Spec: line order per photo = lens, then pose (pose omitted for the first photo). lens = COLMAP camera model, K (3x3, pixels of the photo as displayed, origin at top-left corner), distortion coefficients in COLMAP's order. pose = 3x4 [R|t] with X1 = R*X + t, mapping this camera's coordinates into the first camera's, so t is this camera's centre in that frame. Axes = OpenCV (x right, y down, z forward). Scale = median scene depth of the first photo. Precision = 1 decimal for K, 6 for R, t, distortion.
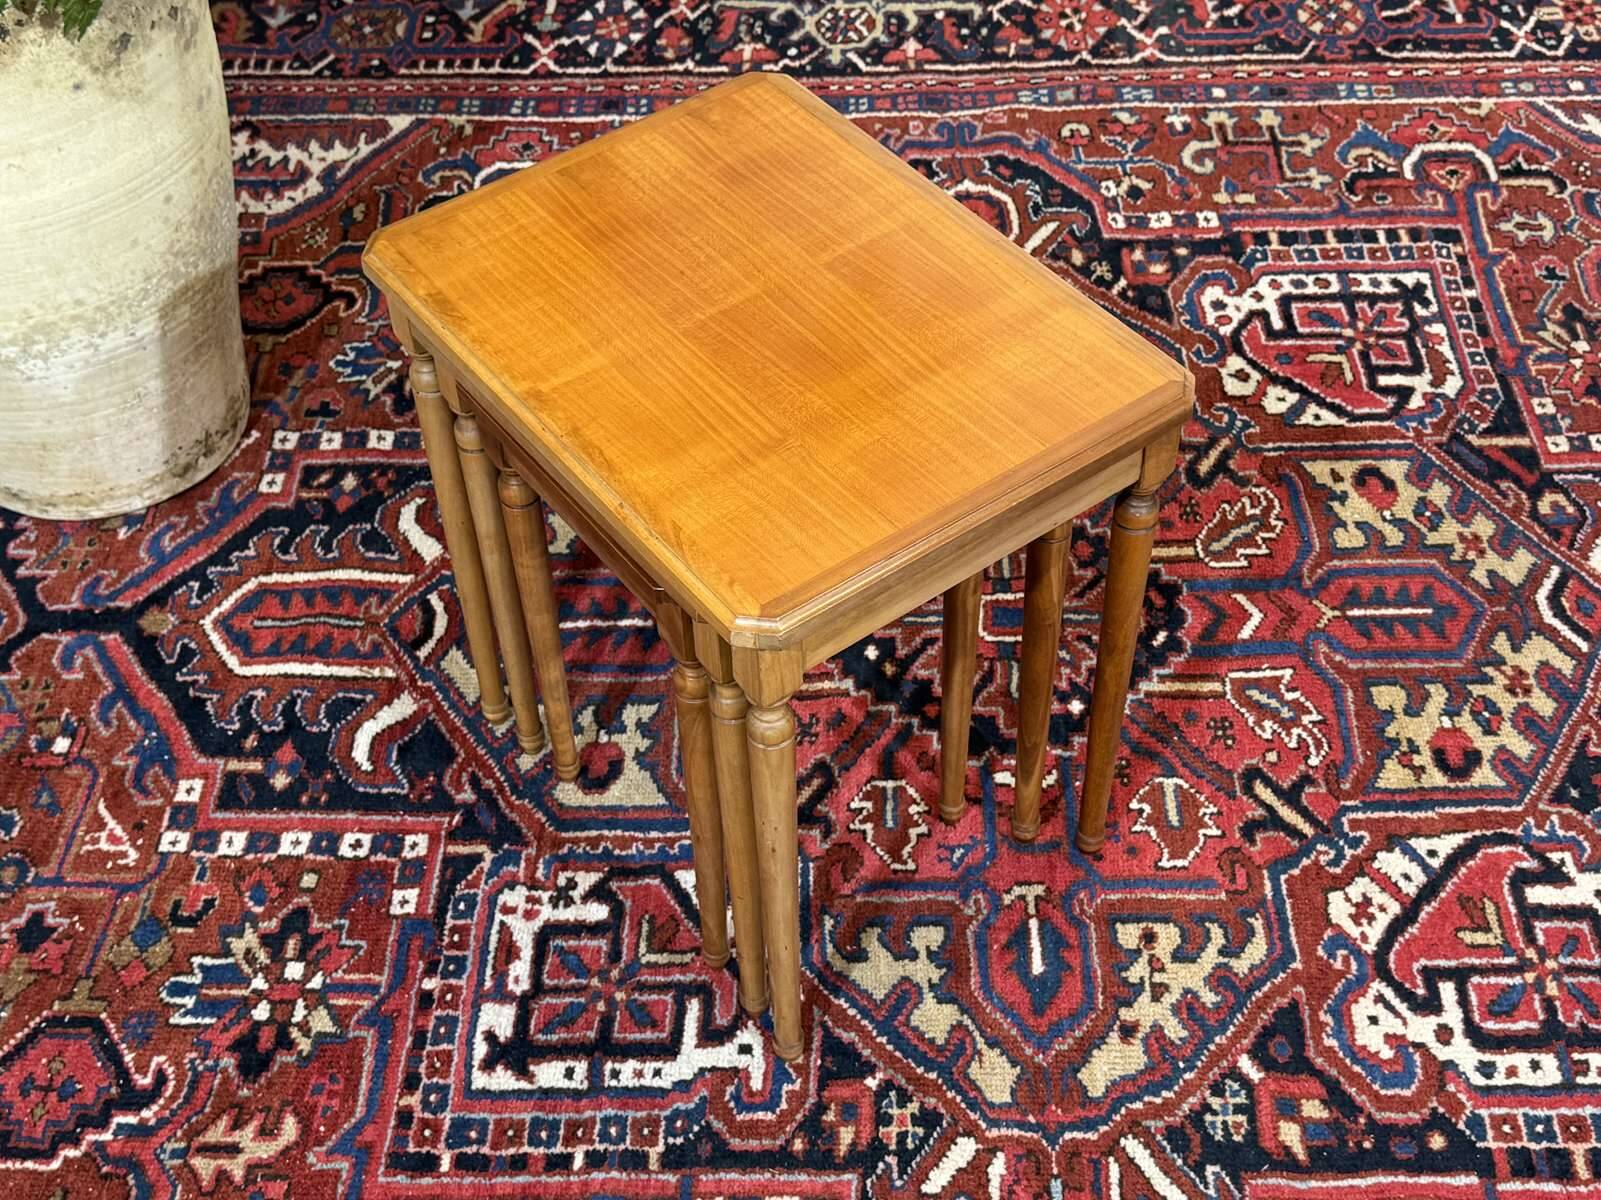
lens RADIAL K [[2120.1, 0, 791.4], [0, 2120.1, 616.7], [0, 0, 1]] dist [0.209609, -0.514130]
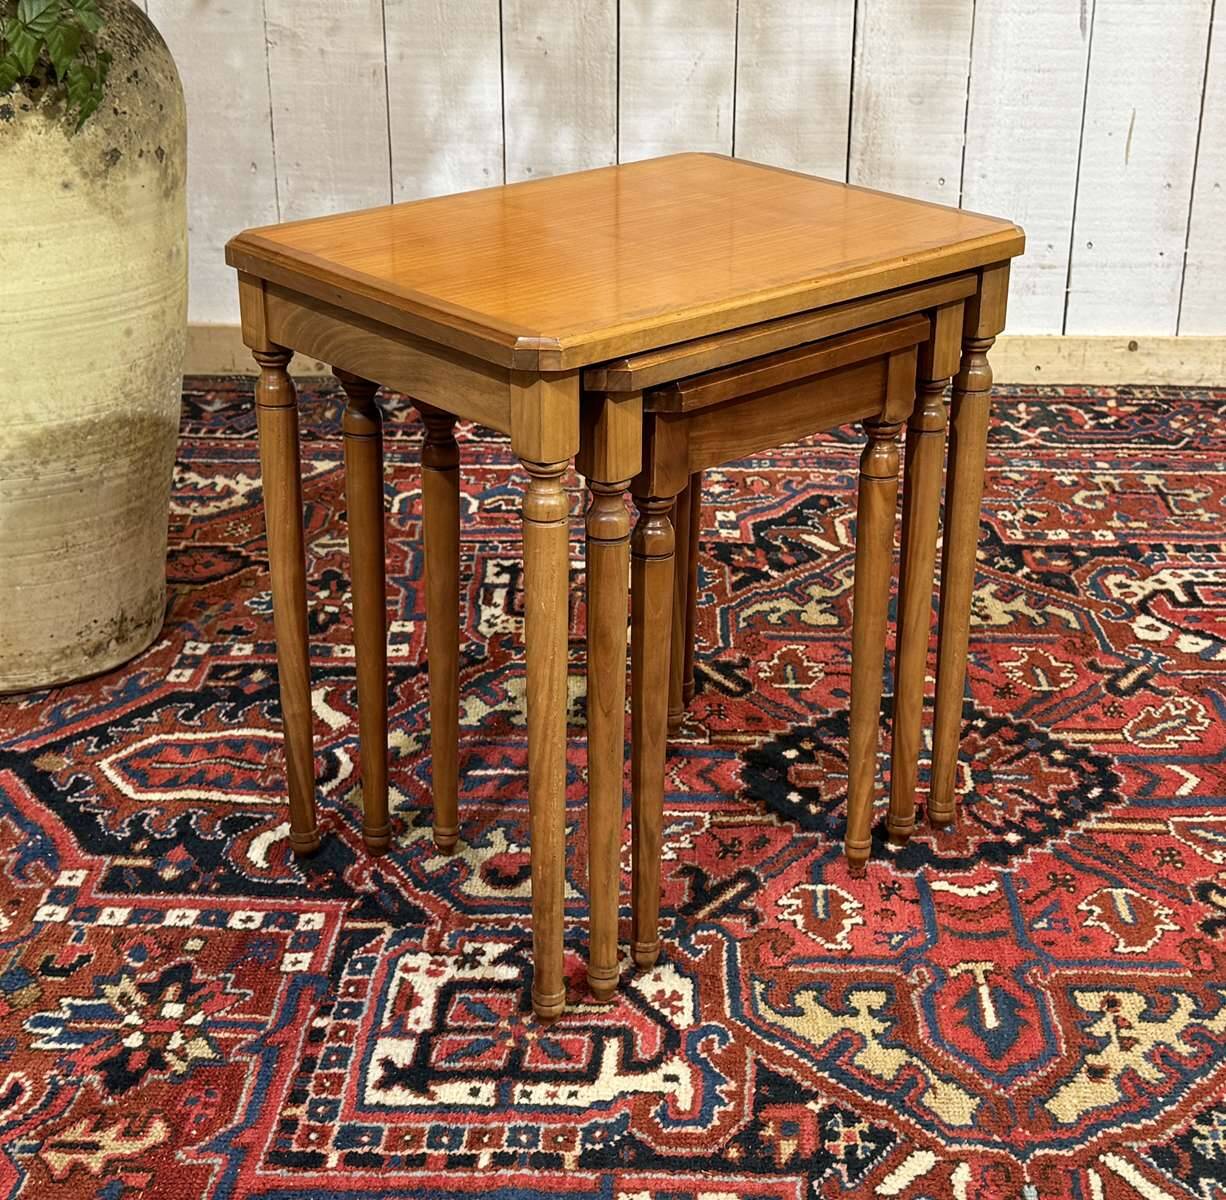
lens RADIAL K [[2157.3, 0, 649.3], [0, 2157.3, 604.0], [0, 0, 1]] dist [0.183050, -0.356909]
pose [[0.999577, 0.028671, 0.004777, -0.037543], [-0.024329, 0.915225, -0.402208, 0.356969], [-0.015904, 0.401922, 0.915536, 0.078634]]
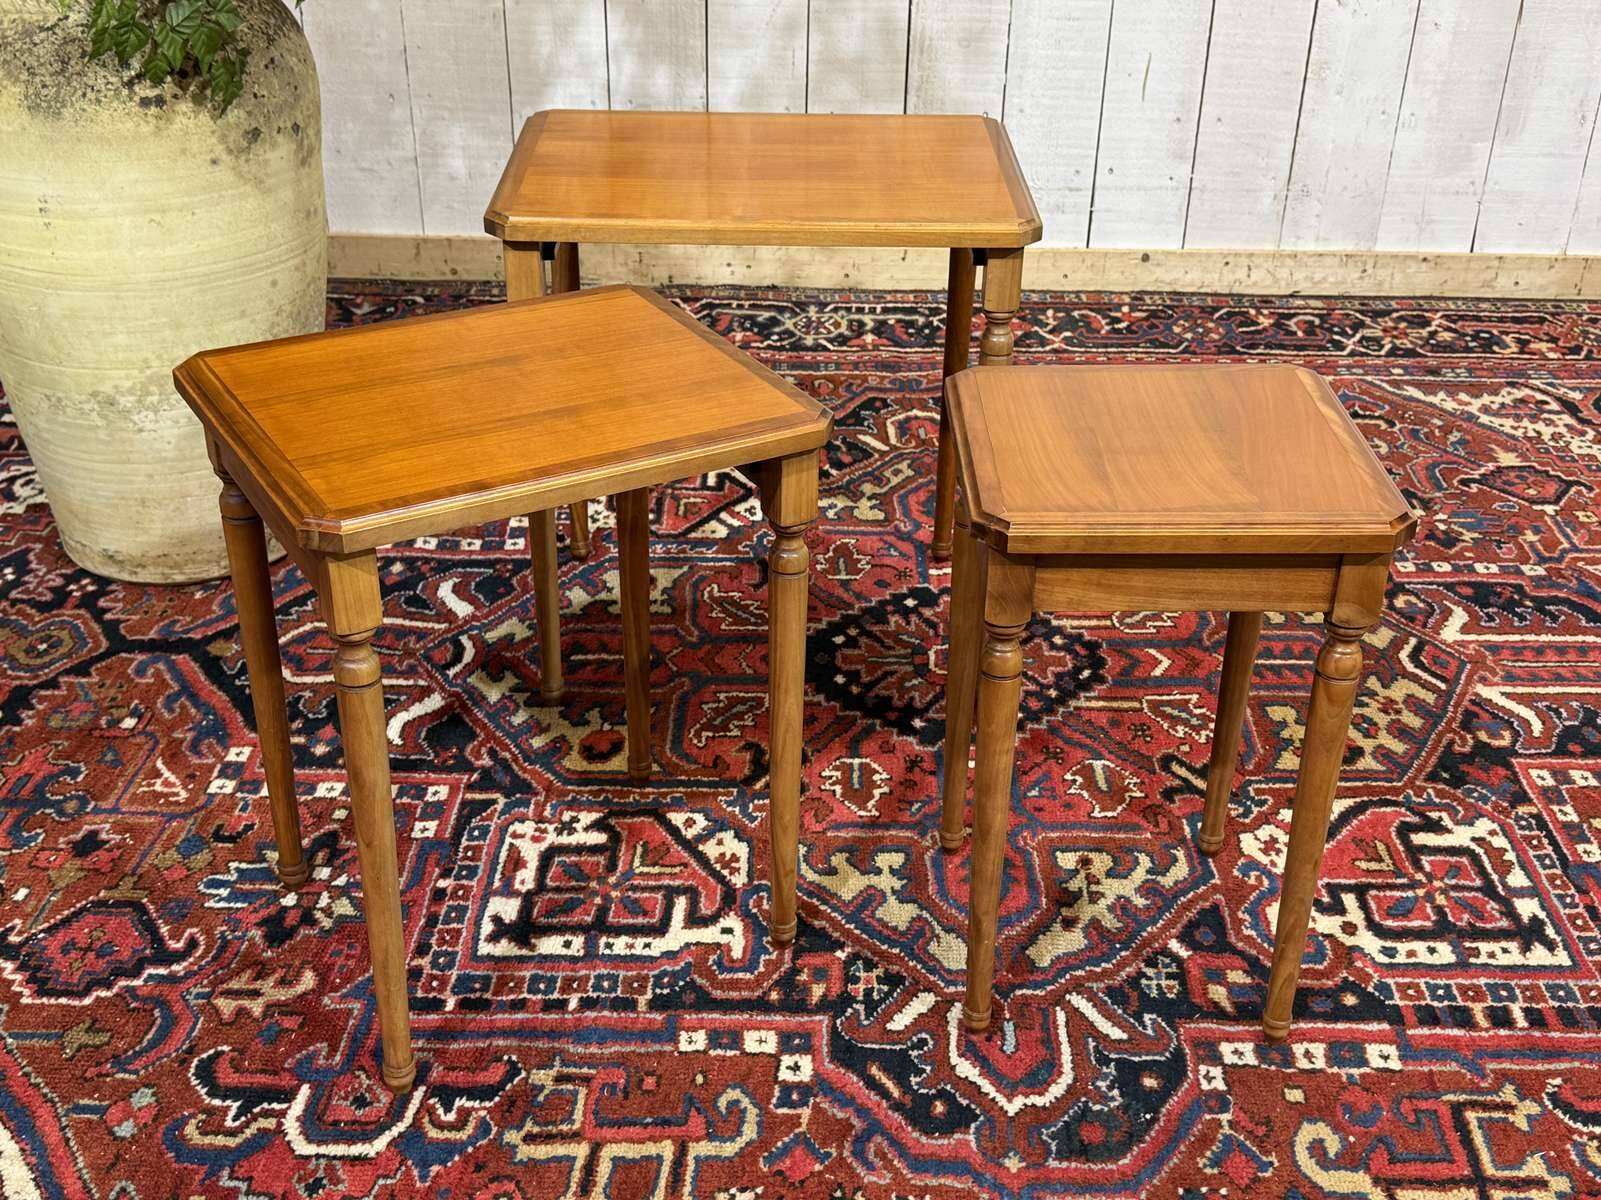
lens RADIAL K [[1812.3, 0, 804.6], [0, 1812.3, 616.0], [0, 0, 1]] dist [0.196429, -0.453251]
pose [[0.999221, 0.027106, 0.028690, -0.011938], [-0.017505, 0.955840, -0.293364, 0.297913], [-0.035375, 0.292633, 0.955570, 0.041784]]
